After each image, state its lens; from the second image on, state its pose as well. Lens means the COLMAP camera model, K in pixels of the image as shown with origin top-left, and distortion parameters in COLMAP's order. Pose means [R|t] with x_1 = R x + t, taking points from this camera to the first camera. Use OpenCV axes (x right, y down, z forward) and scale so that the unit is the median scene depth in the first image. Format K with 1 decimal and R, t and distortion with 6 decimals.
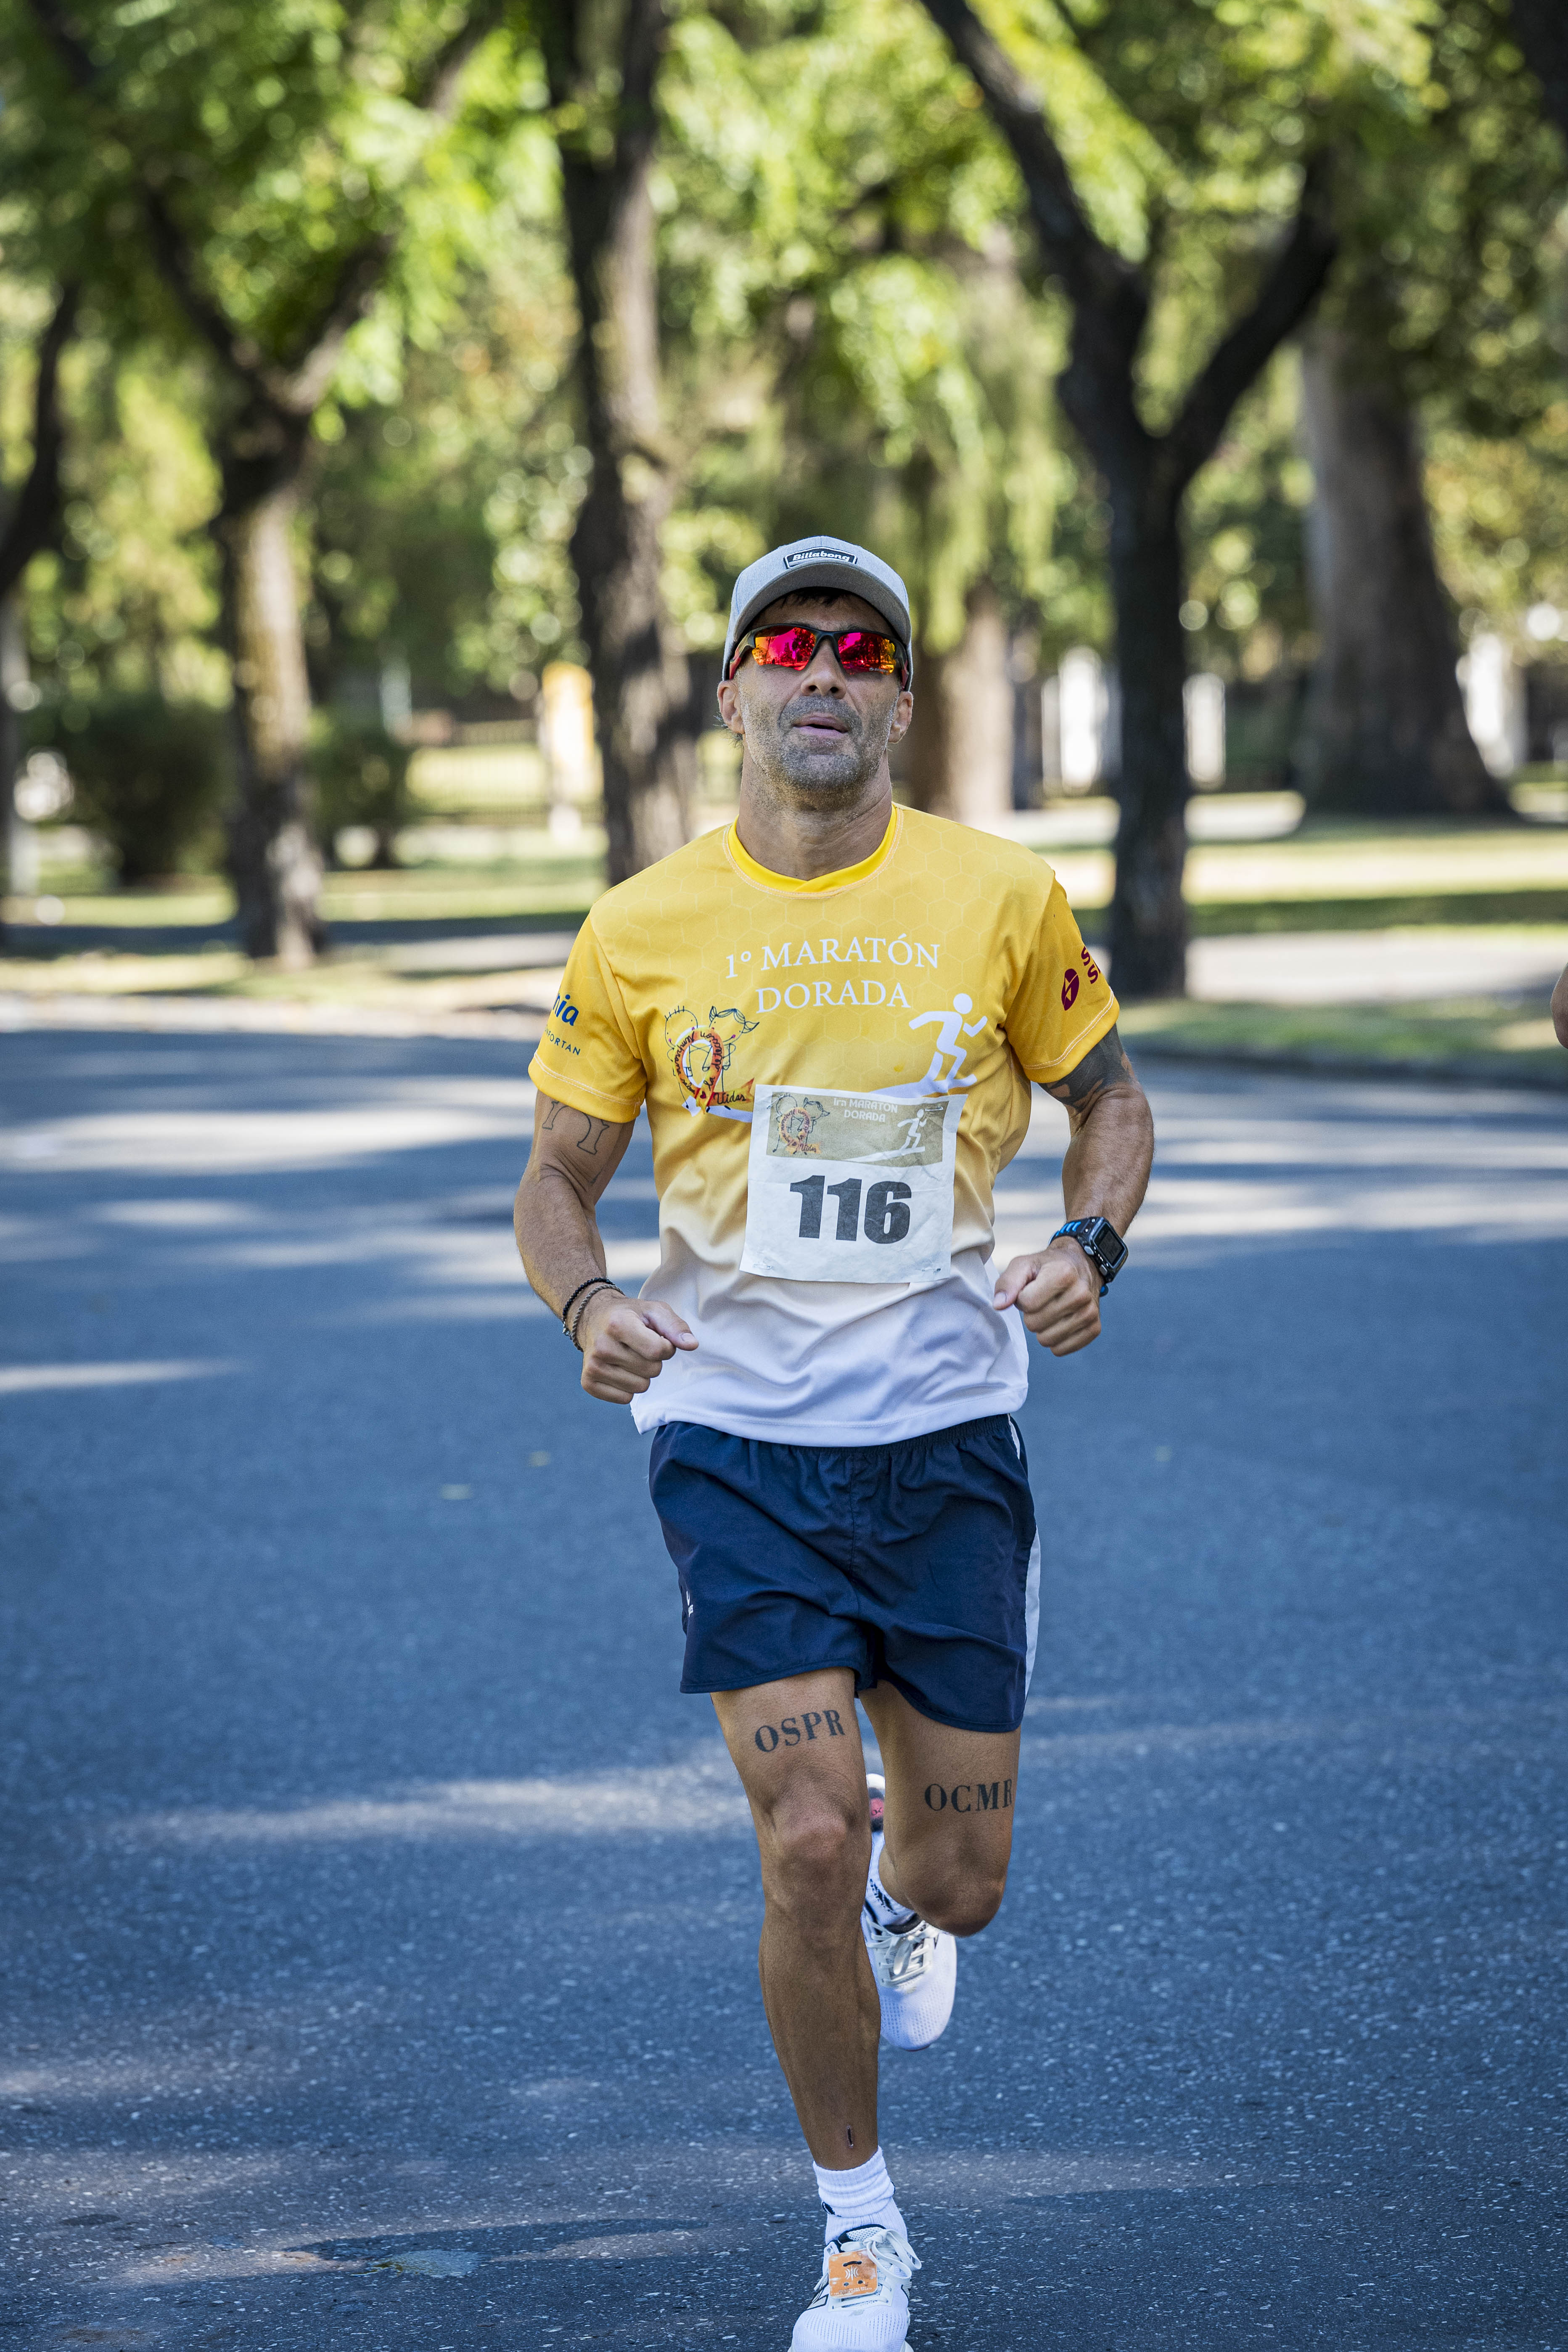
lens RADIAL K [[7890.0, 0, 774.1], [0, 7890.0, 1175.1], [0, 0, 1]] dist [0.663787, 0.000000]
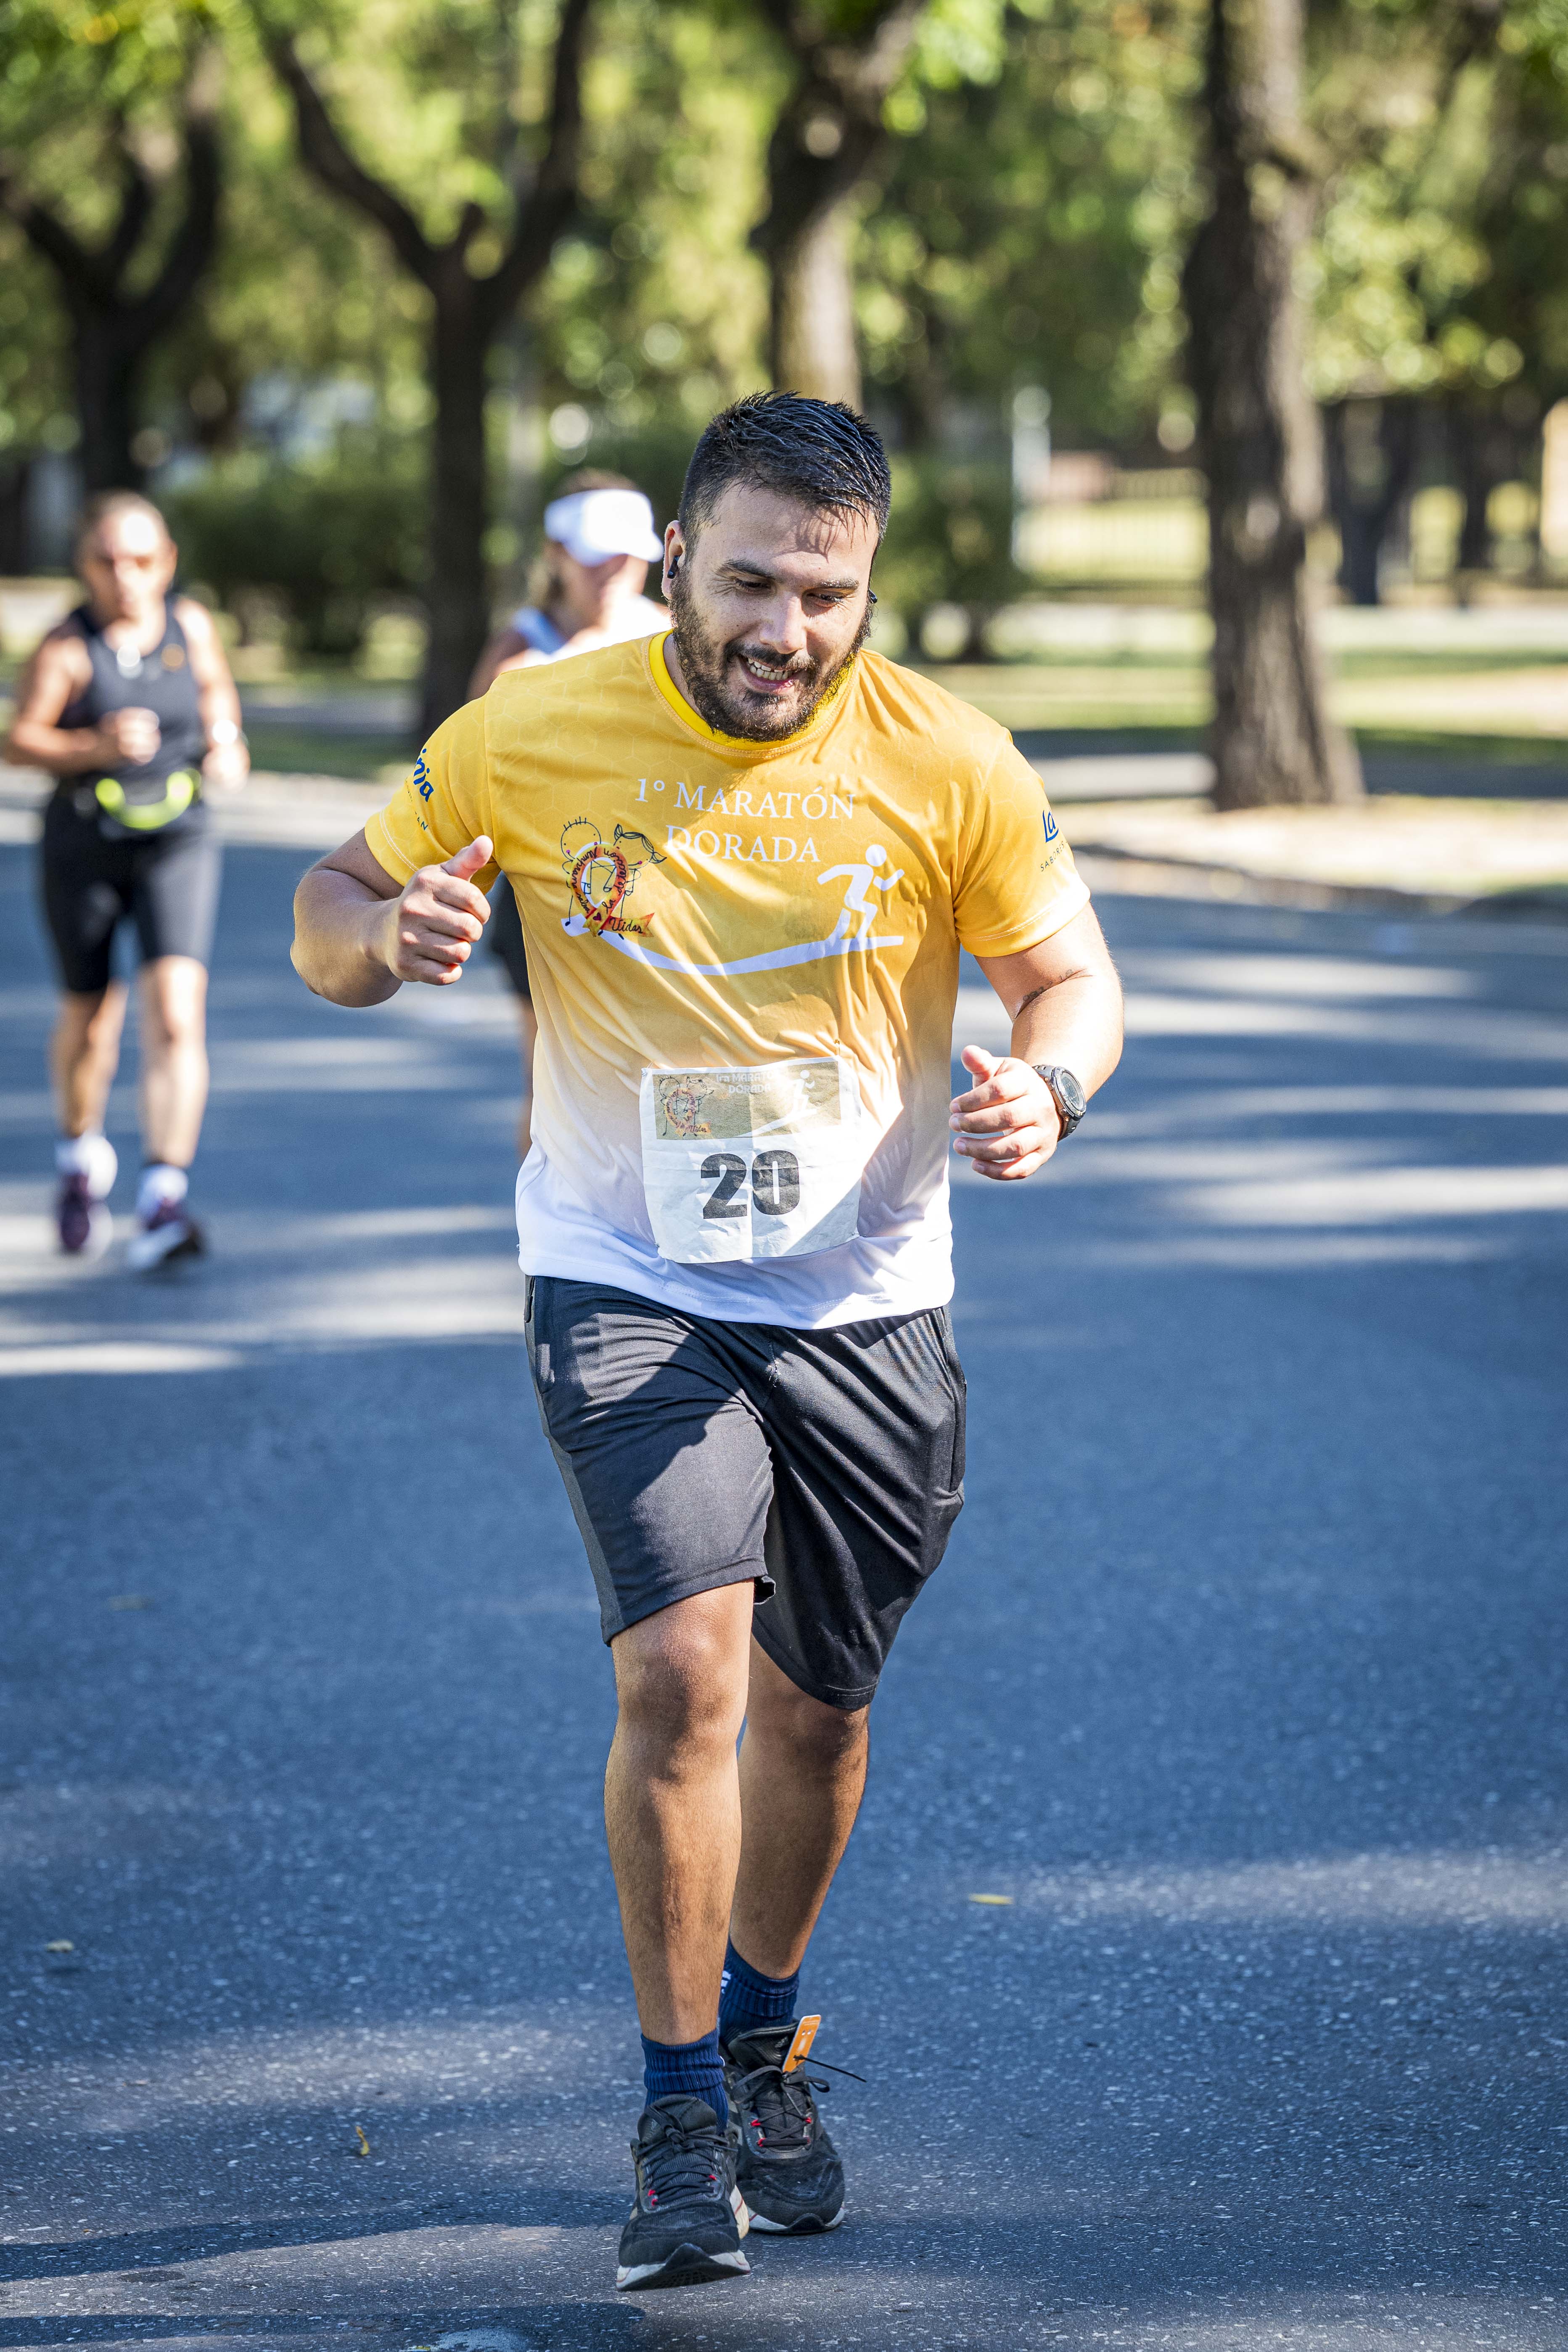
lens RADIAL K [[9962.7, 0, 793.7], [0, 9962.7, 1174.3], [0, 0, 1]] dist [1.220042, 0.000000]
pose [[0.996753, 0.034352, -0.072818, 0.054433], [-0.033341, 0.999331, 0.015057, -0.009917], [0.073287, -0.012580, 0.997232, -0.102224]]
